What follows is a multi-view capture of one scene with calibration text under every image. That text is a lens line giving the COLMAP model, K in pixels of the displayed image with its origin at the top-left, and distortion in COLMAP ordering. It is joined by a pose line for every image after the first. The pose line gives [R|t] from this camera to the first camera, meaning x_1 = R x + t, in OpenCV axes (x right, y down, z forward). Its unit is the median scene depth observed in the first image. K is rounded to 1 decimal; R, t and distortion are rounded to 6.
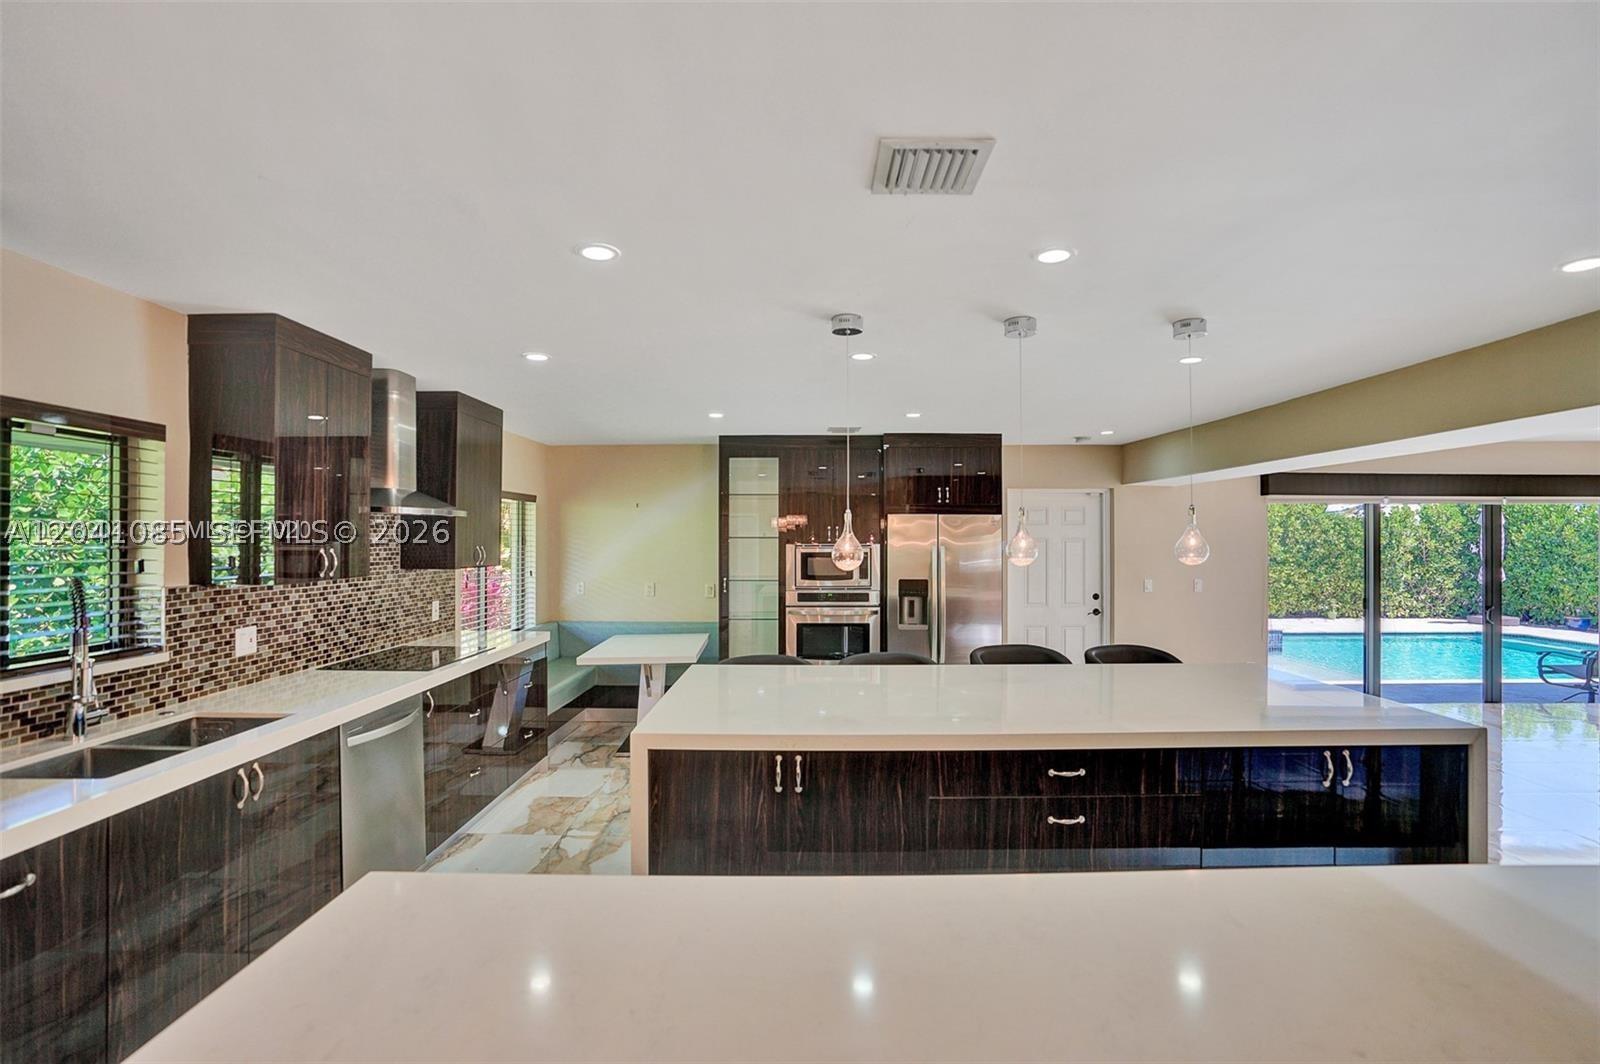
lens RADIAL K [[744.5, 0, 804.9], [0, 744.5, 535.1], [0, 0, 1]] dist [-0.029924, 0.004138]
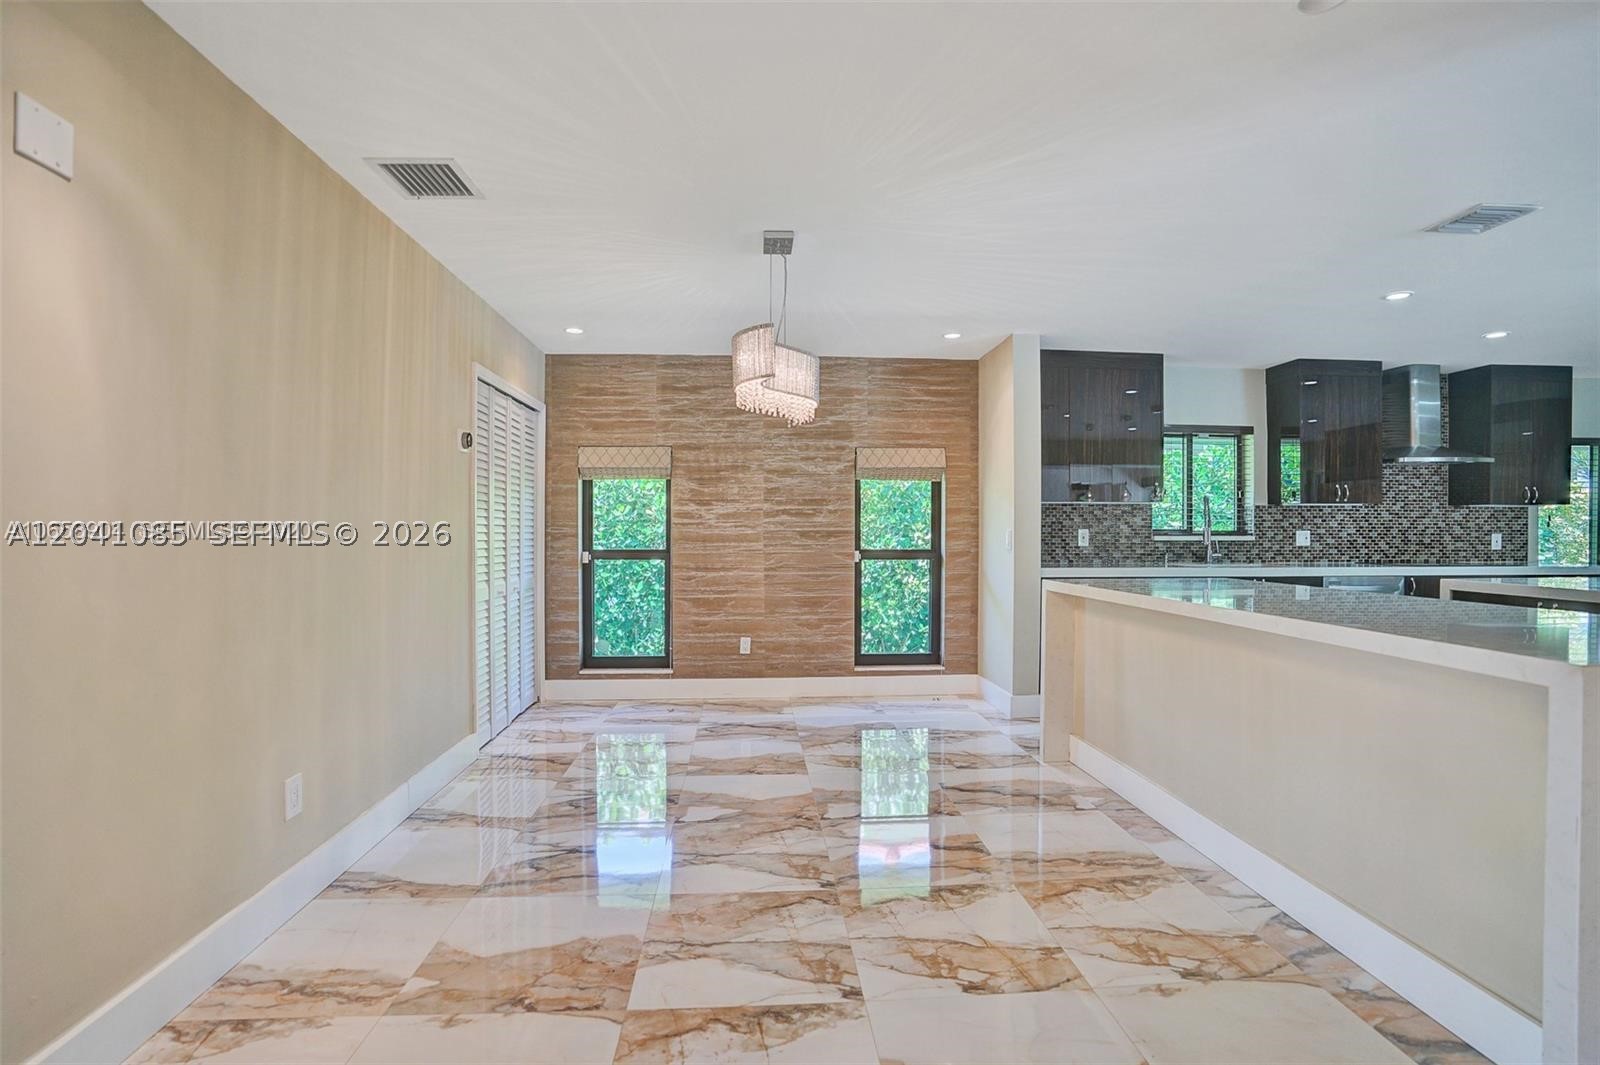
lens RADIAL K [[760.0, 0, 812.6], [0, 760.0, 538.1], [0, 0, 1]] dist [-0.014472, 0.001992]
pose [[0.079975, 0.004731, -0.996786, 0.517307], [0.003875, 0.999980, 0.005057, 0.066508], [0.996789, -0.004267, 0.079955, -0.187824]]
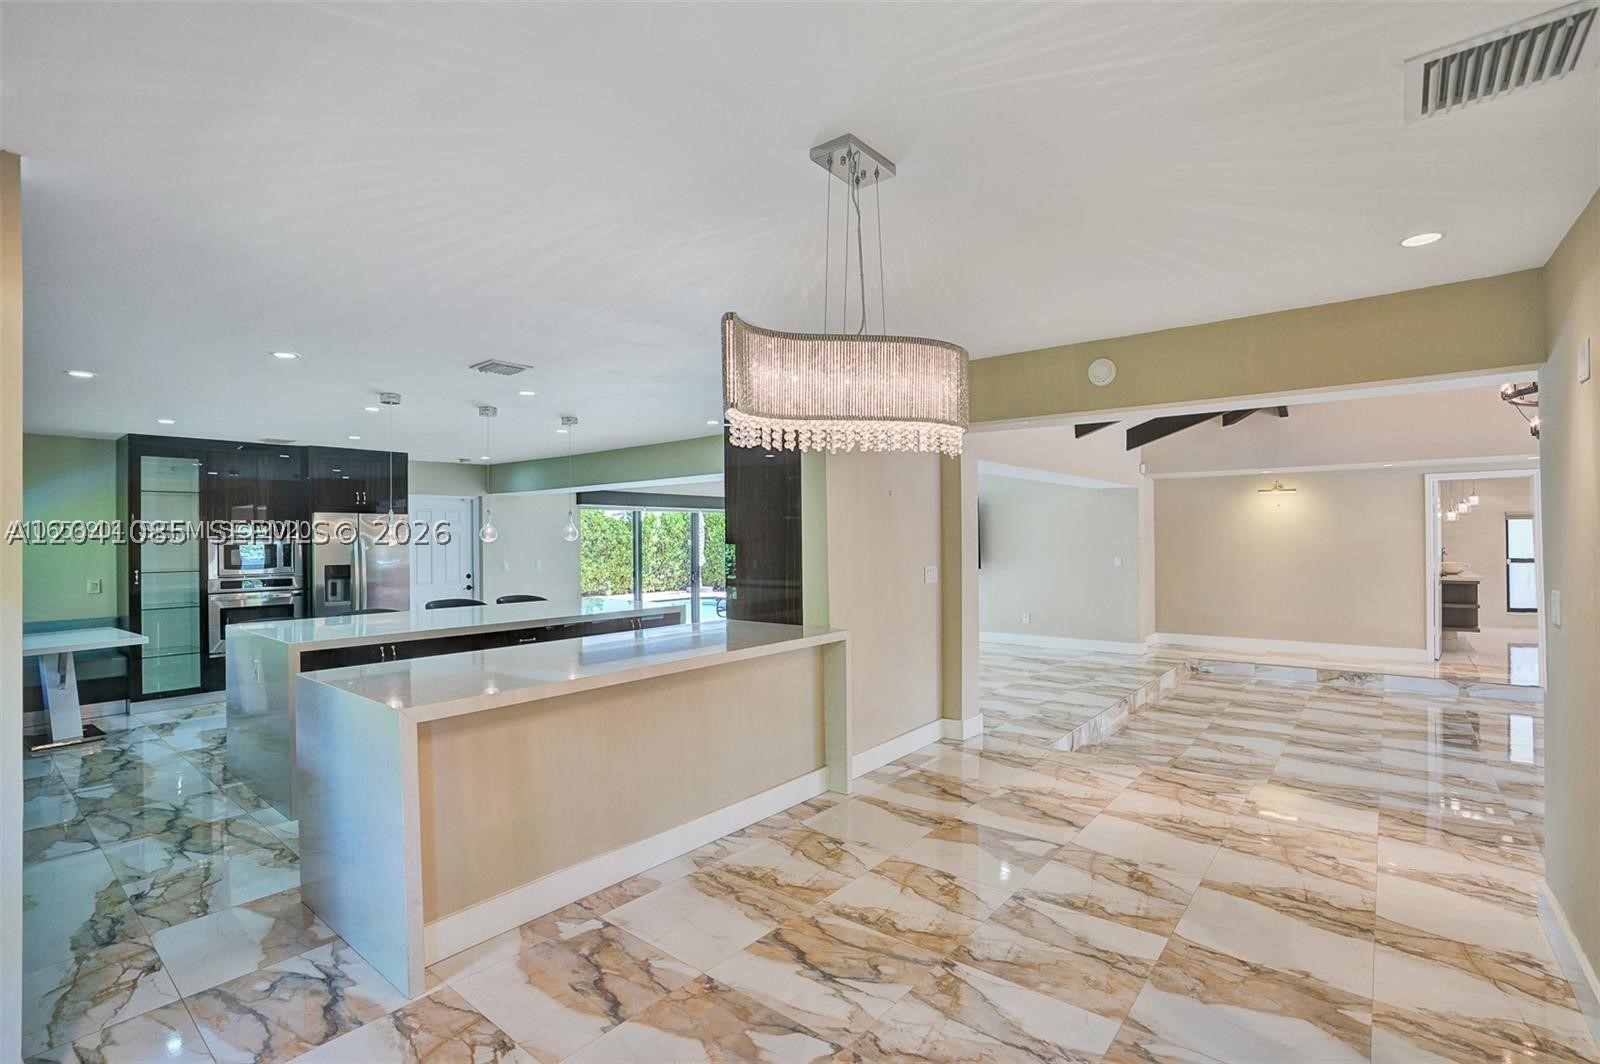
lens RADIAL K [[744.5, 0, 797.4], [0, 744.5, 529.5], [0, 0, 1]] dist [-0.029924, 0.004138]
pose [[0.634853, 0.001672, 0.772631, -0.302433], [0.006727, 0.999948, -0.007692, 0.013876], [-0.772604, 0.010081, 0.634808, -0.354200]]
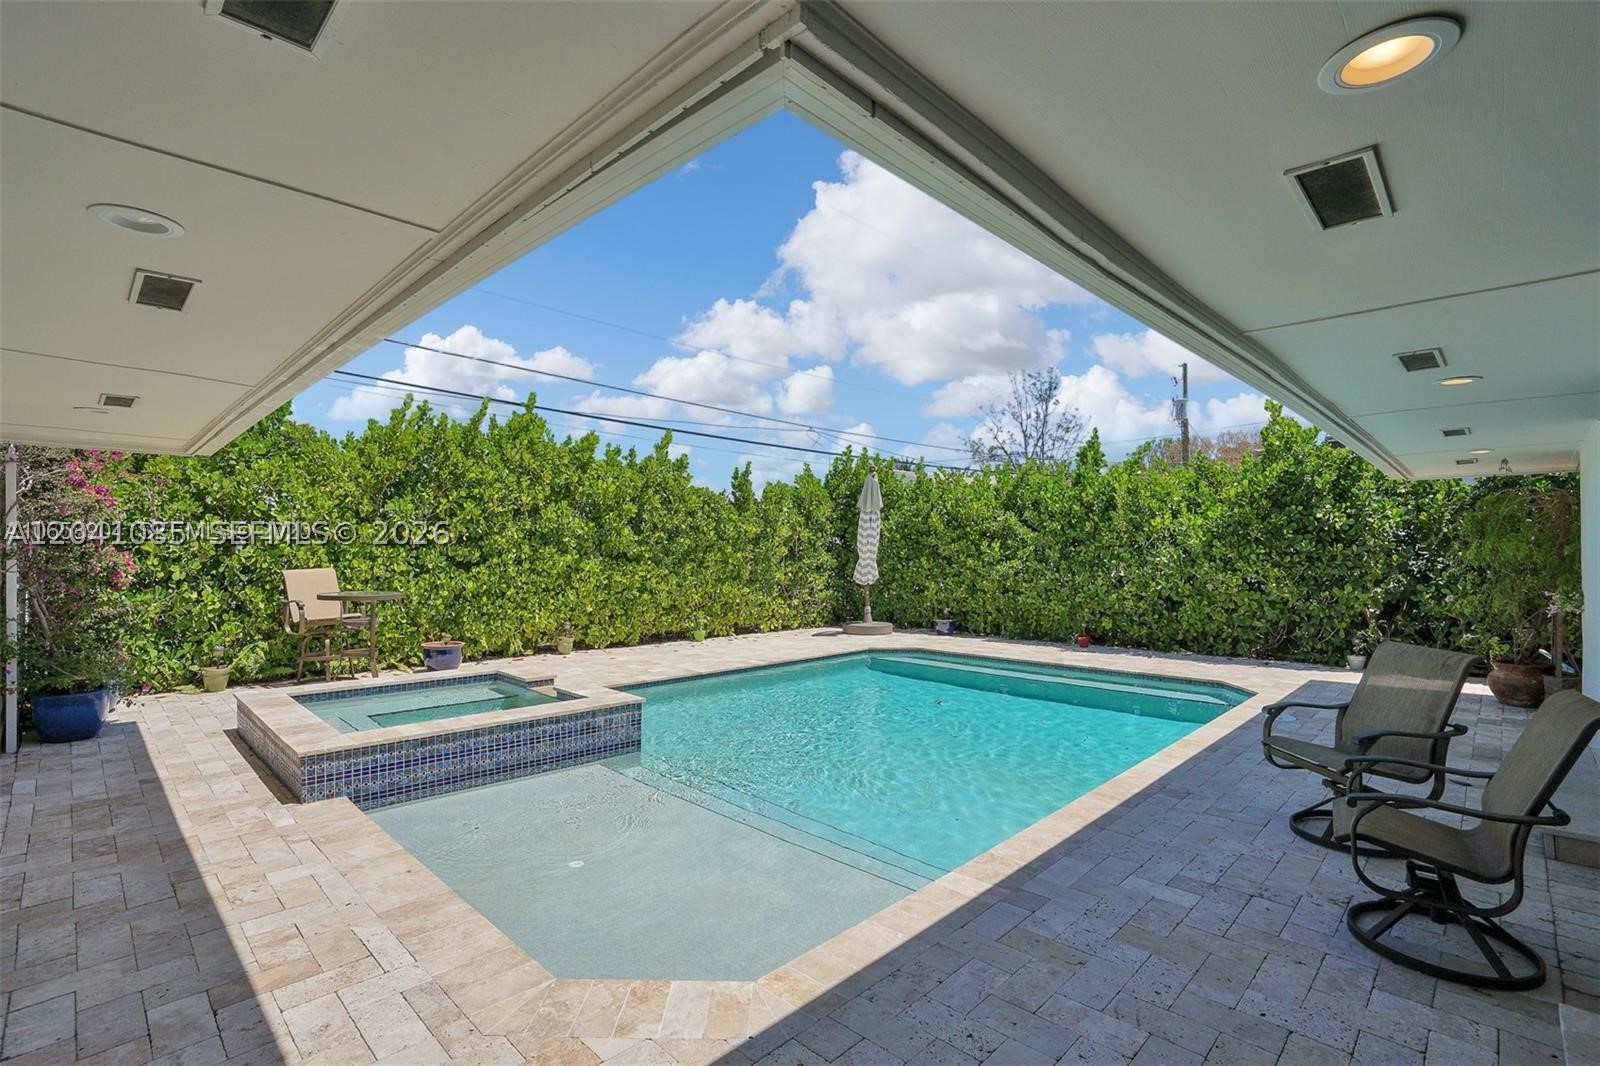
lens RADIAL K [[744.5, 0, 800.3], [0, 744.5, 540.2], [0, 0, 1]] dist [-0.029924, 0.004138]
pose [[0.704695, 0.006586, 0.709480, 0.779757], [-0.003575, 0.999977, -0.005732, 0.063126], [-0.709502, 0.001503, 0.704702, 1.185949]]
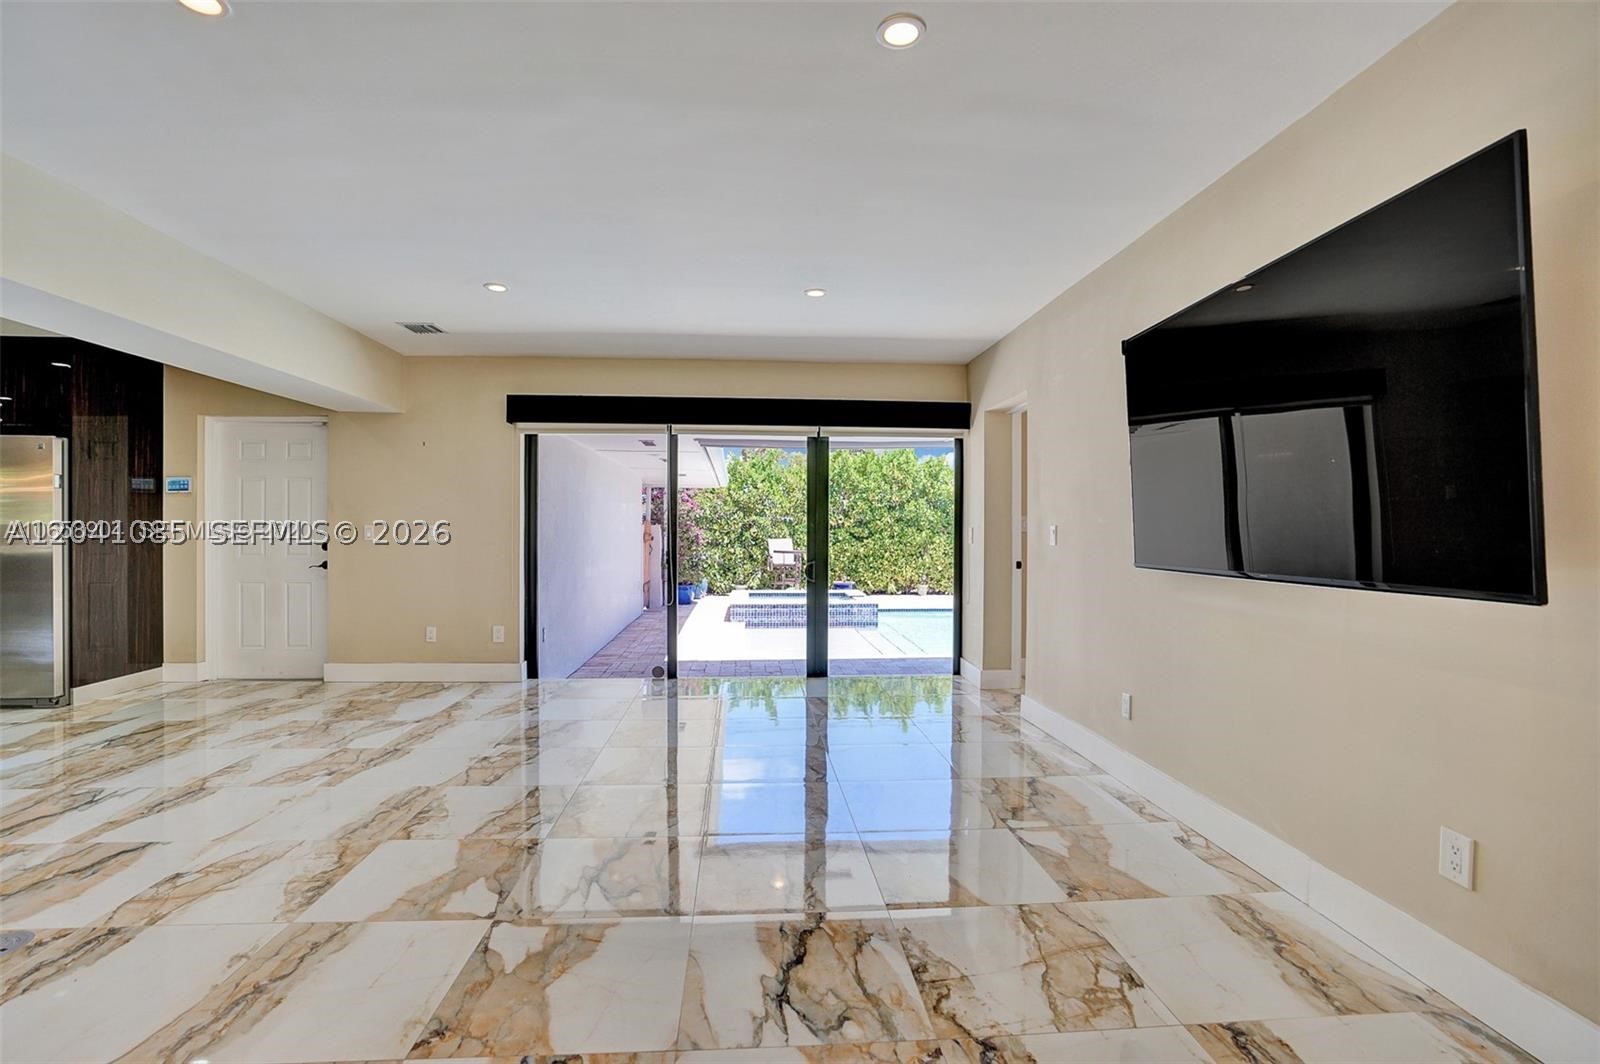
lens RADIAL K [[744.5, 0, 796.3], [0, 744.5, 531.0], [0, 0, 1]] dist [-0.029924, 0.004138]
pose [[0.998257, 0.001321, 0.058999, 0.985240], [-0.001595, 0.999988, 0.004594, 0.069852], [-0.058993, -0.004680, 0.998247, 0.161304]]
